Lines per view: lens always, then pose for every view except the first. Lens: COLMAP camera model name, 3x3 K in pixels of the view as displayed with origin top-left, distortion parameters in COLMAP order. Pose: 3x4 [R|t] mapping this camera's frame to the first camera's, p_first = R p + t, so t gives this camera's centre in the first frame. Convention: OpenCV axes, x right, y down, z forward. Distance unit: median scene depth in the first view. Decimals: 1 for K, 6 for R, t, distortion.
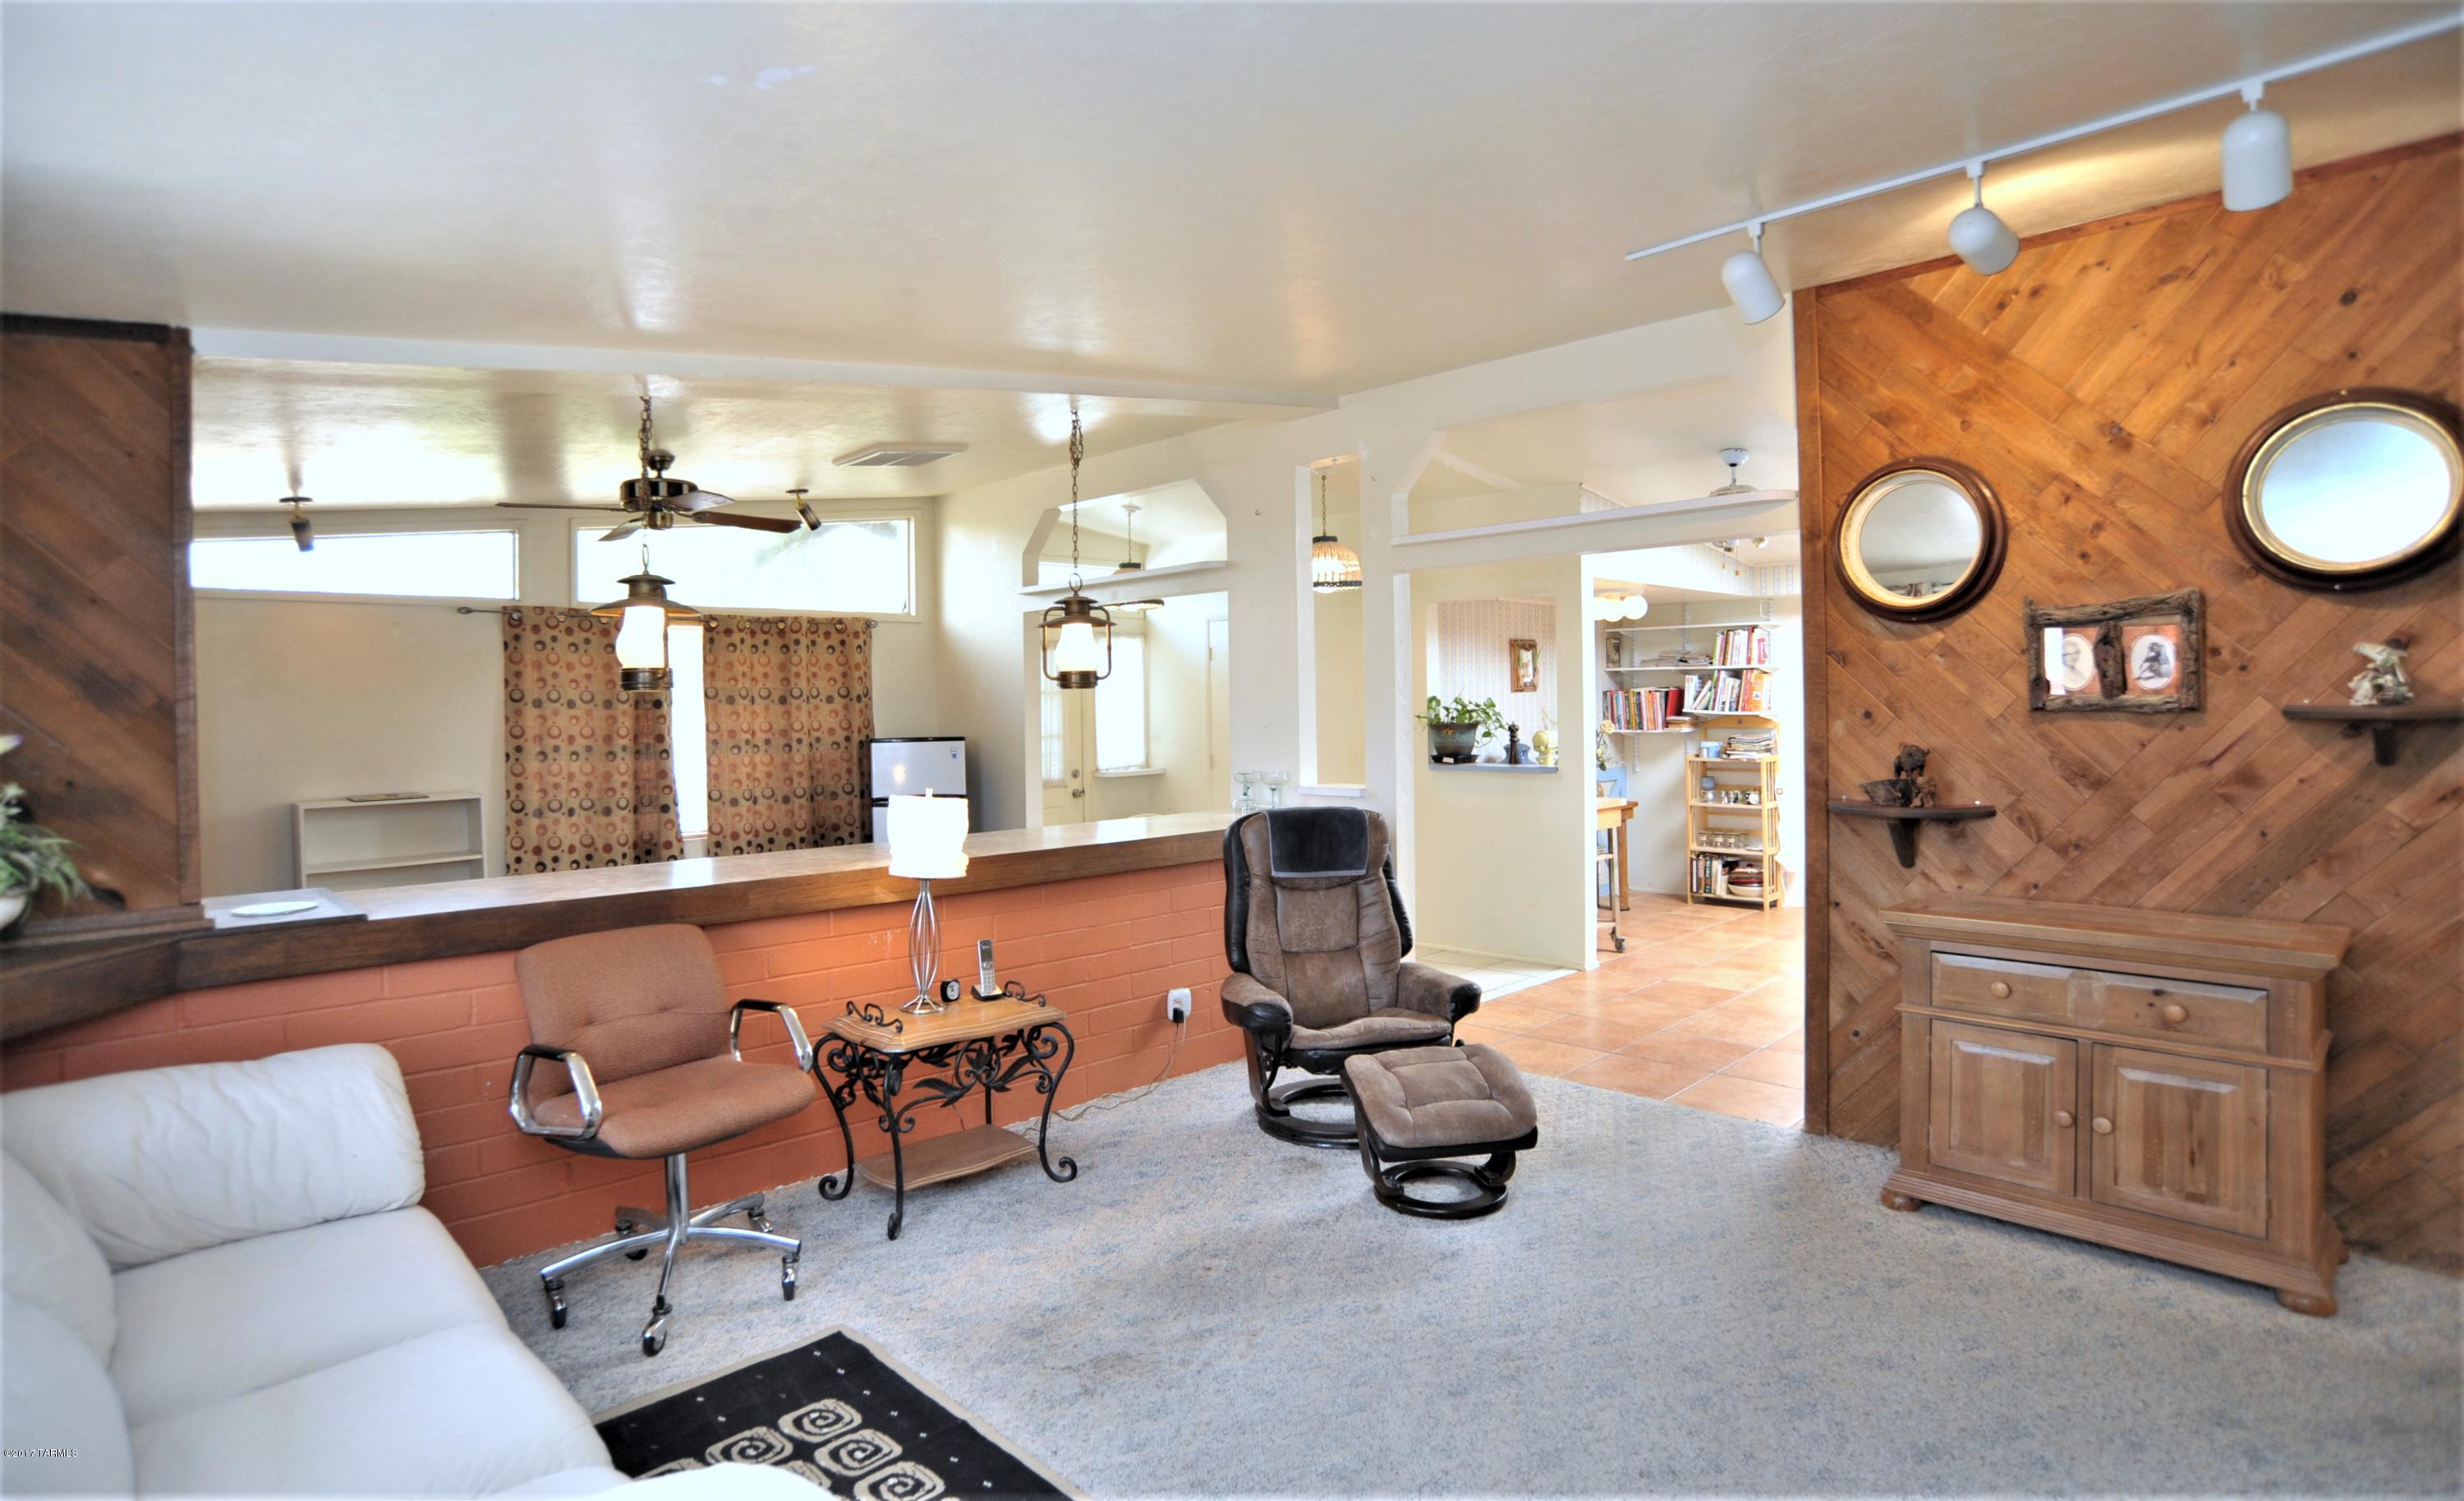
lens RADIAL K [[1294.7, 0, 1230.8], [0, 1294.7, 735.8], [0, 0, 1]] dist [-0.007278, 0.002291]
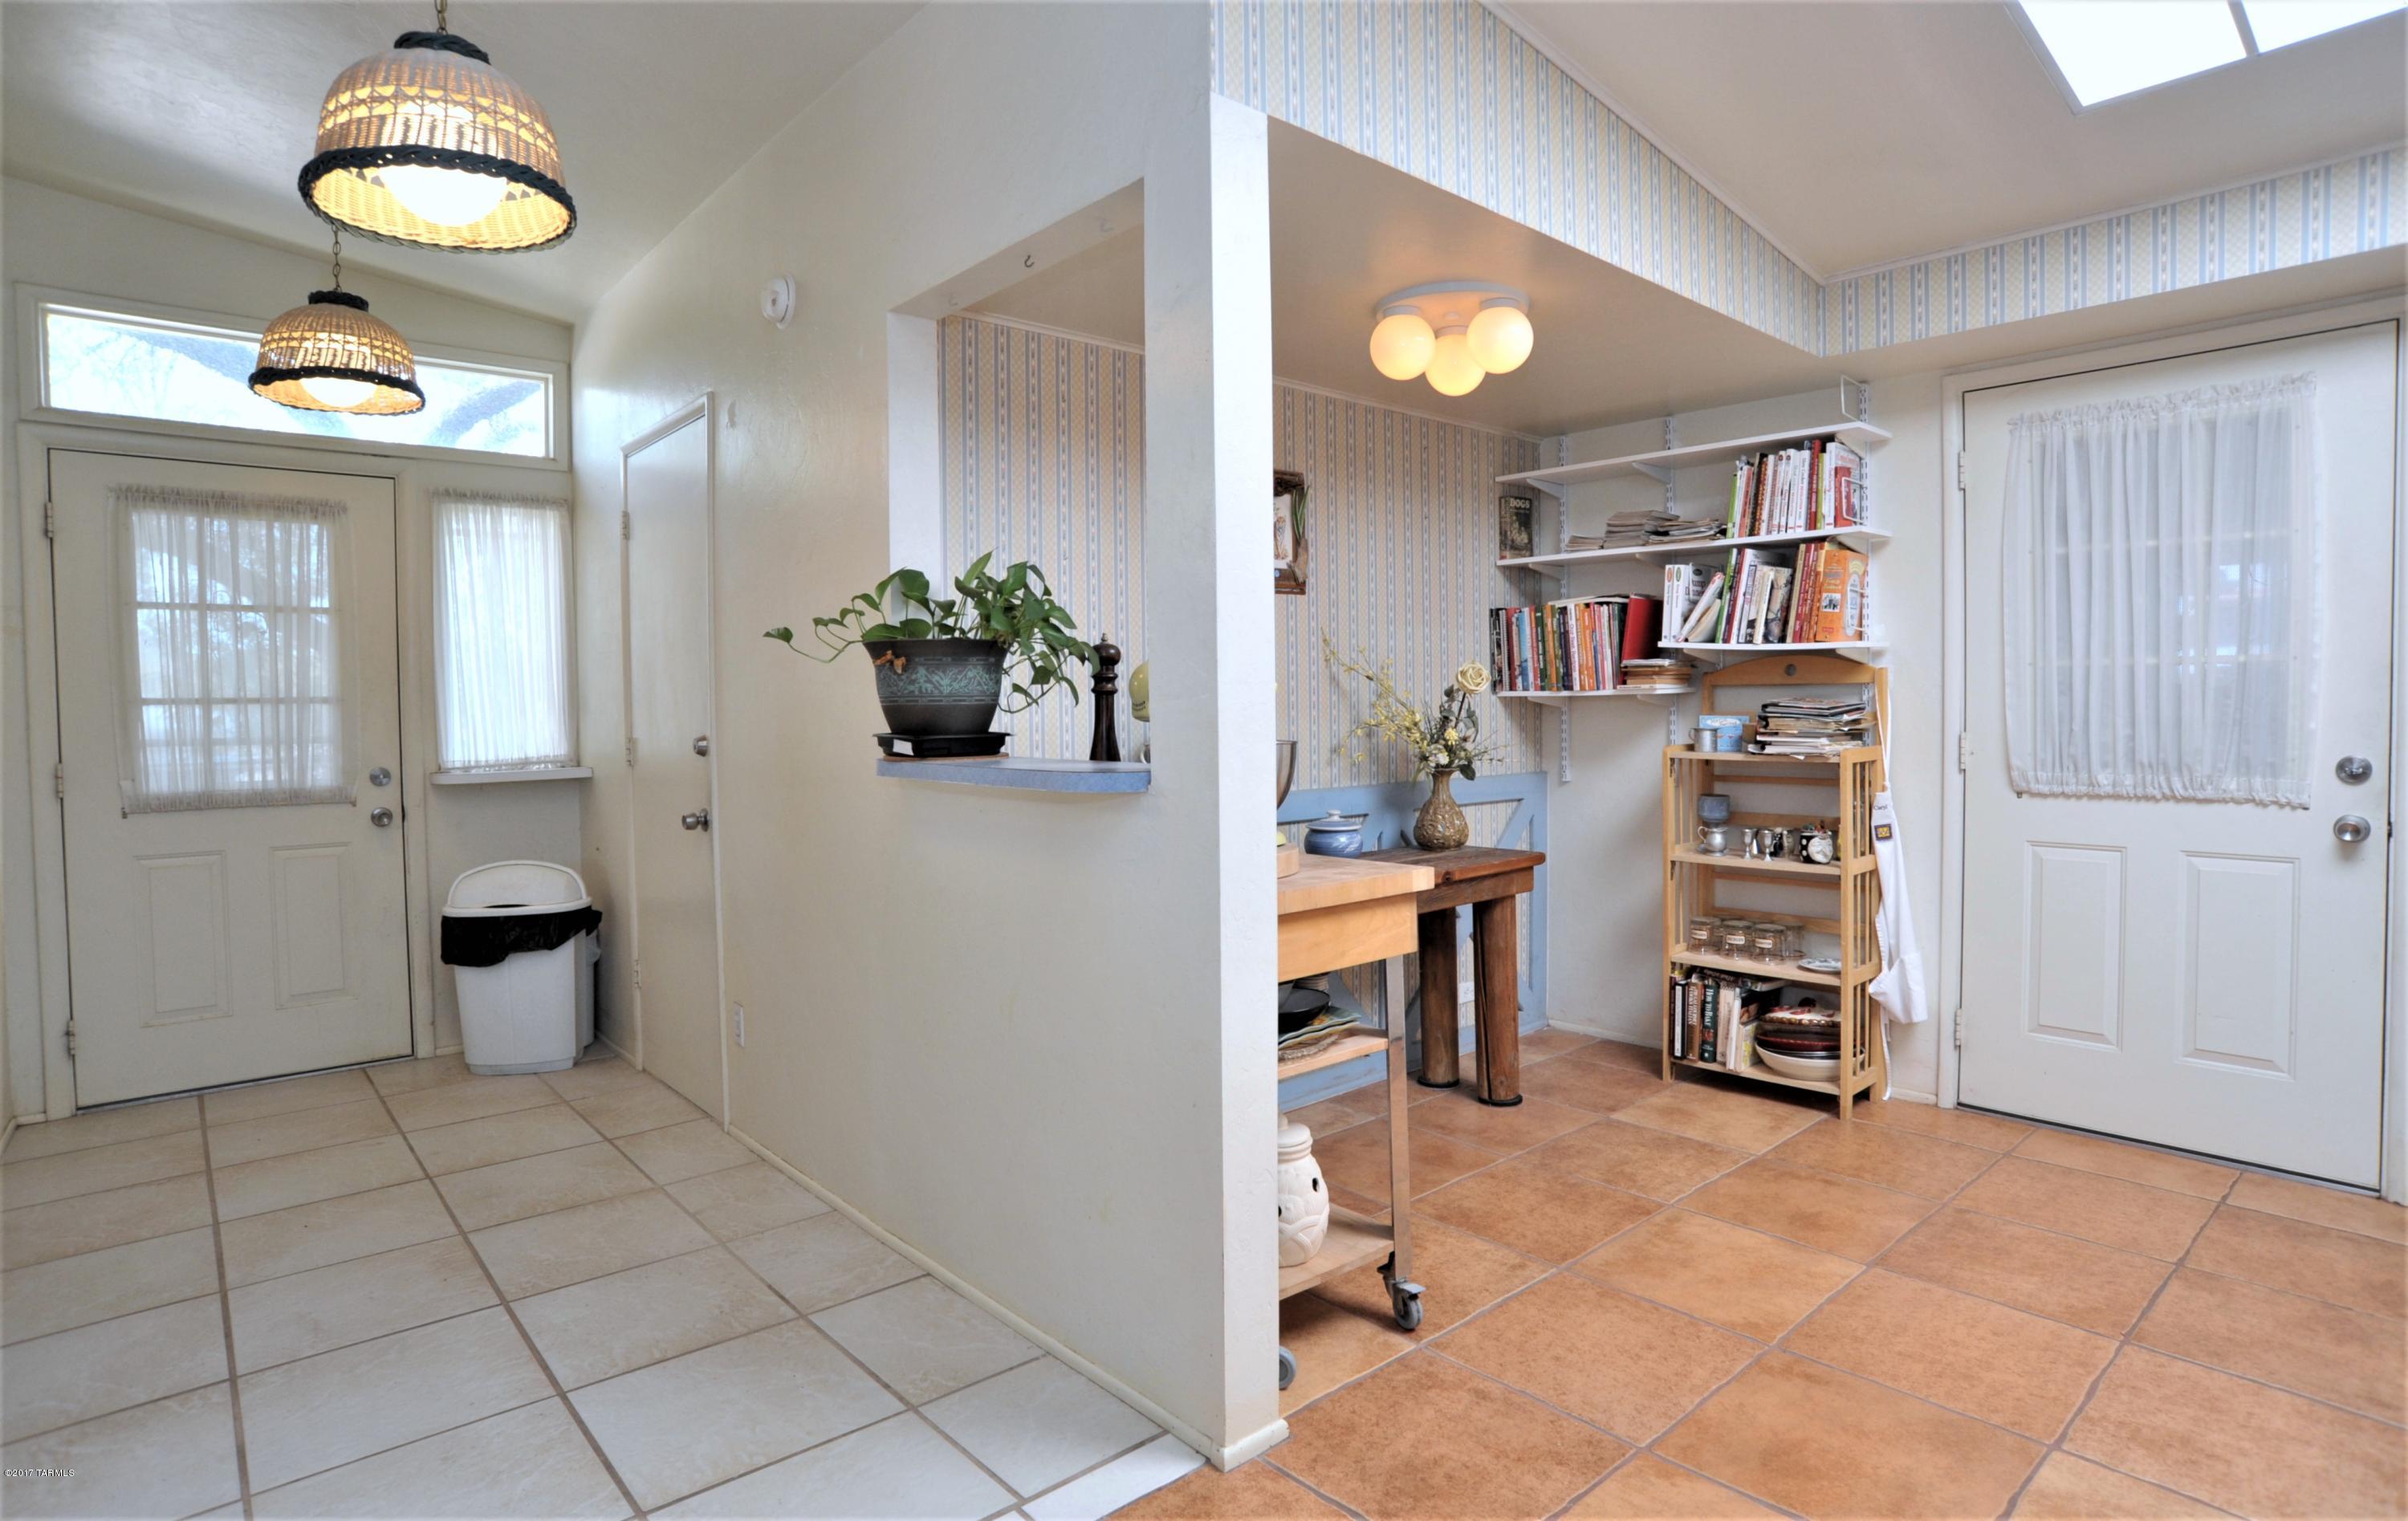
lens RADIAL K [[1240.9, 0, 1205.3], [0, 1240.9, 754.0], [0, 0, 1]] dist [-0.035527, -0.000670]
pose [[0.998069, 0.006789, -0.061747, 0.230332], [-0.005949, 0.999887, 0.013772, 0.013485], [0.061834, -0.013378, 0.997997, 0.591859]]
